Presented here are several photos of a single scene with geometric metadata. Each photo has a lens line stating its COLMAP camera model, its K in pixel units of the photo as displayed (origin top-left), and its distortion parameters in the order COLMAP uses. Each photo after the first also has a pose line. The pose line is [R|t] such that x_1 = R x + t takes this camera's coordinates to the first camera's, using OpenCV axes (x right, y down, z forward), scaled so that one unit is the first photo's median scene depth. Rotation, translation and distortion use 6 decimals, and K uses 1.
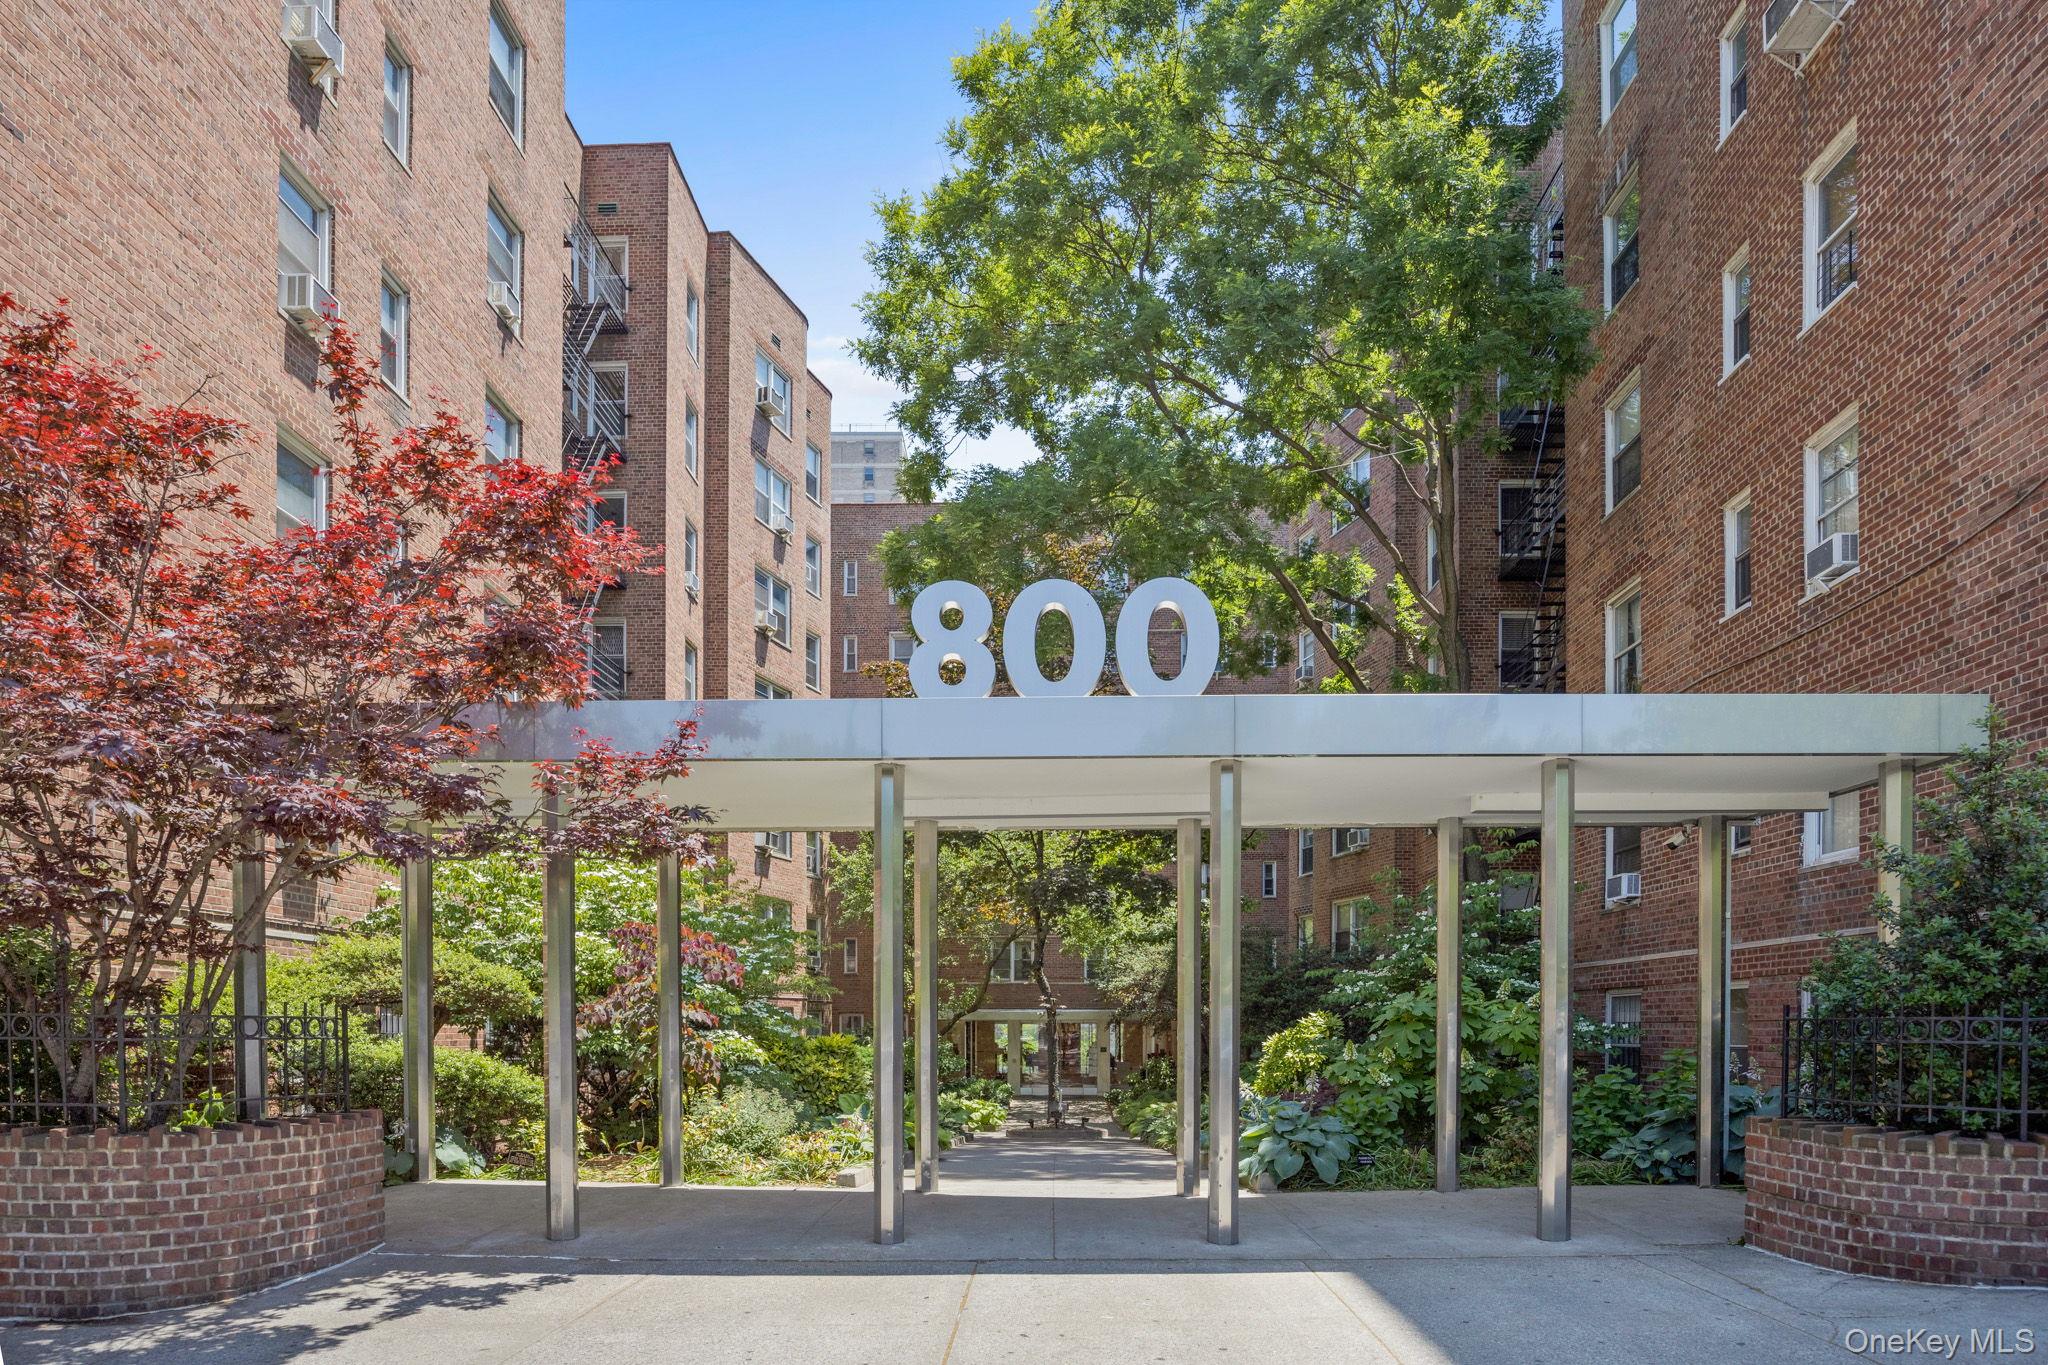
lens RADIAL K [[2132.7, 0, 1024.0], [0, 2132.7, 682.5], [0, 0, 1]] dist [-0.011370, 0.000149]
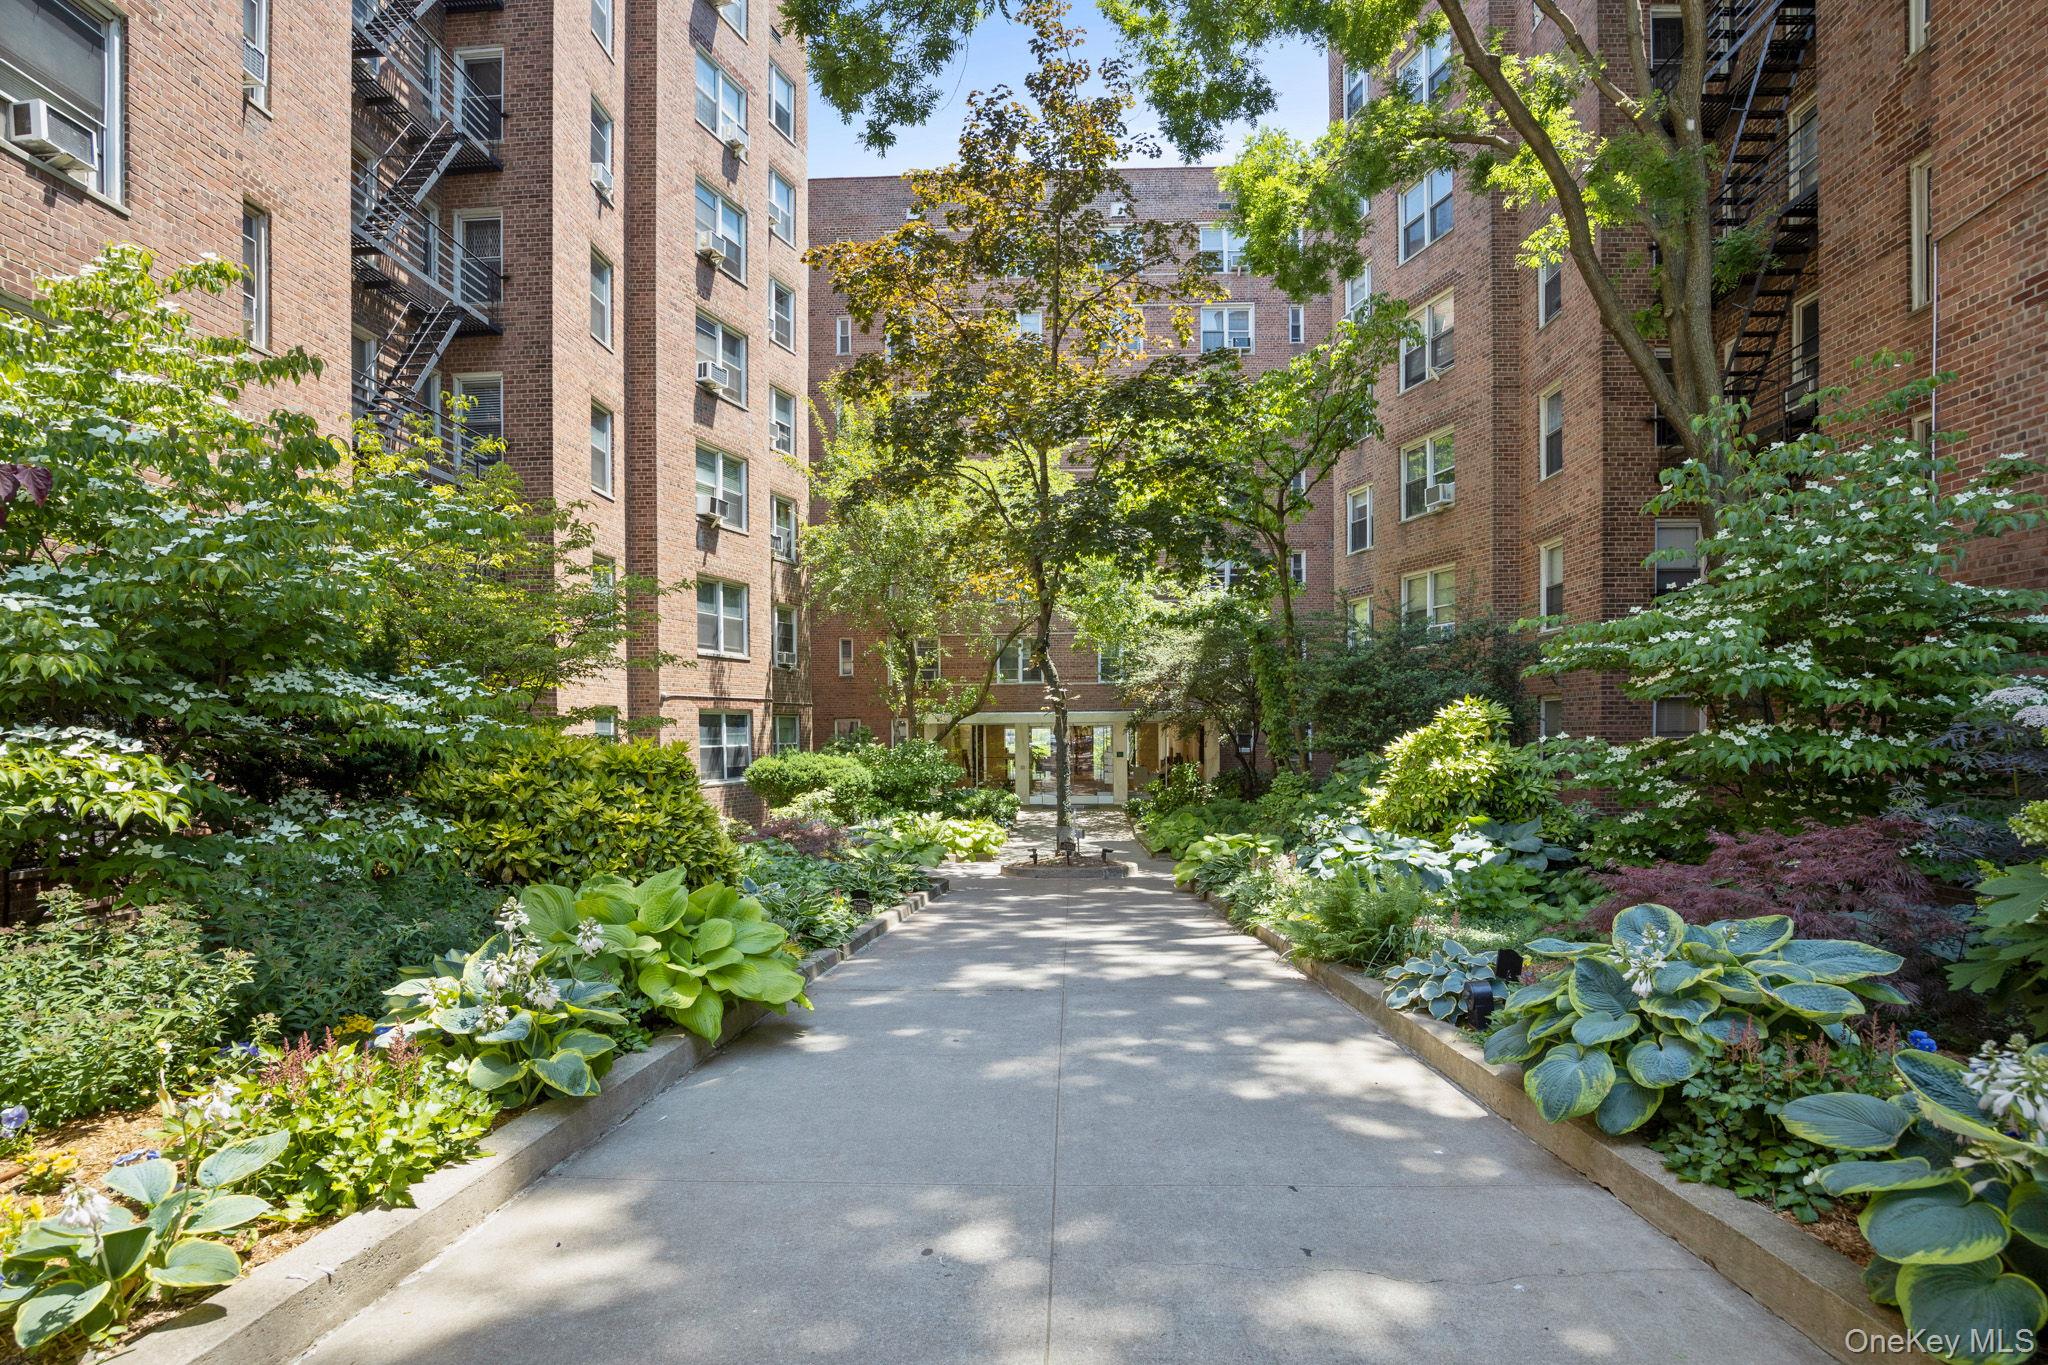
lens RADIAL K [[2132.7, 0, 1024.0], [0, 2132.7, 682.5], [0, 0, 1]] dist [-0.011370, 0.000149]
pose [[0.999939, -0.009445, -0.005726, 0.002571], [0.010139, 0.990578, 0.136573, 0.025003], [0.004382, -0.136623, 0.990613, 0.150320]]
